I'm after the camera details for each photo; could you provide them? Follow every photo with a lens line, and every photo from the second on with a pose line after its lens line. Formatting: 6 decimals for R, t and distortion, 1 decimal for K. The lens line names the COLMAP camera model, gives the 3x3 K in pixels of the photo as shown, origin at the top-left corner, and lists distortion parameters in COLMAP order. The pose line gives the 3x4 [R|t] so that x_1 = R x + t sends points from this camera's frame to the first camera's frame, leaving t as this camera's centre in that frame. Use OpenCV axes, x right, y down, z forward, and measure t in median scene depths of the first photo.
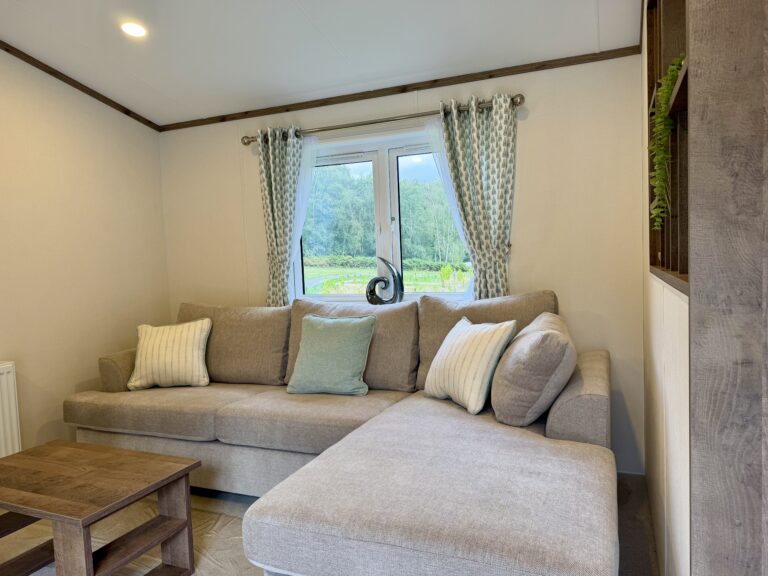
lens RADIAL K [[540.9, 0, 384.8], [0, 540.9, 289.7], [0, 0, 1]] dist [0.006360, -0.005855]
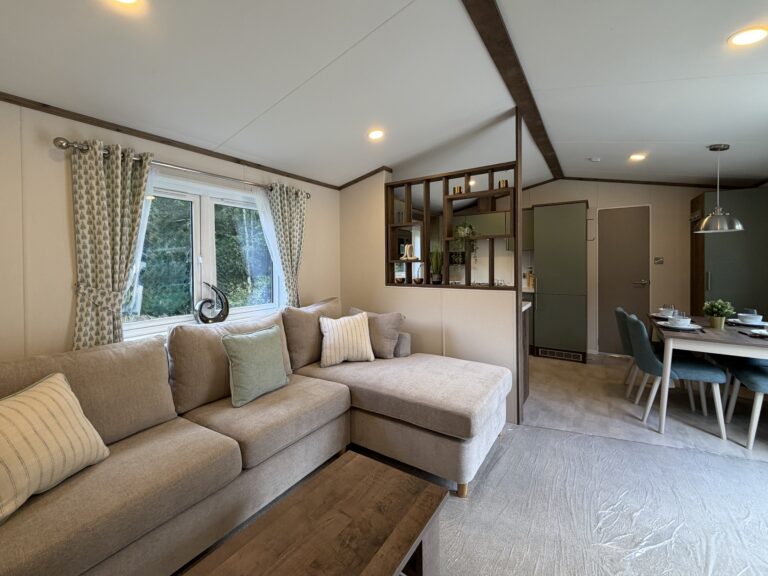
lens RADIAL K [[317.5, 0, 390.9], [0, 317.5, 265.0], [0, 0, 1]] dist [0.000154, 0.000047]
pose [[0.190717, 0.029122, 0.981213, -0.678618], [0.068097, 0.996759, -0.042819, -0.043684], [-0.979280, 0.074984, 0.188116, 0.482240]]
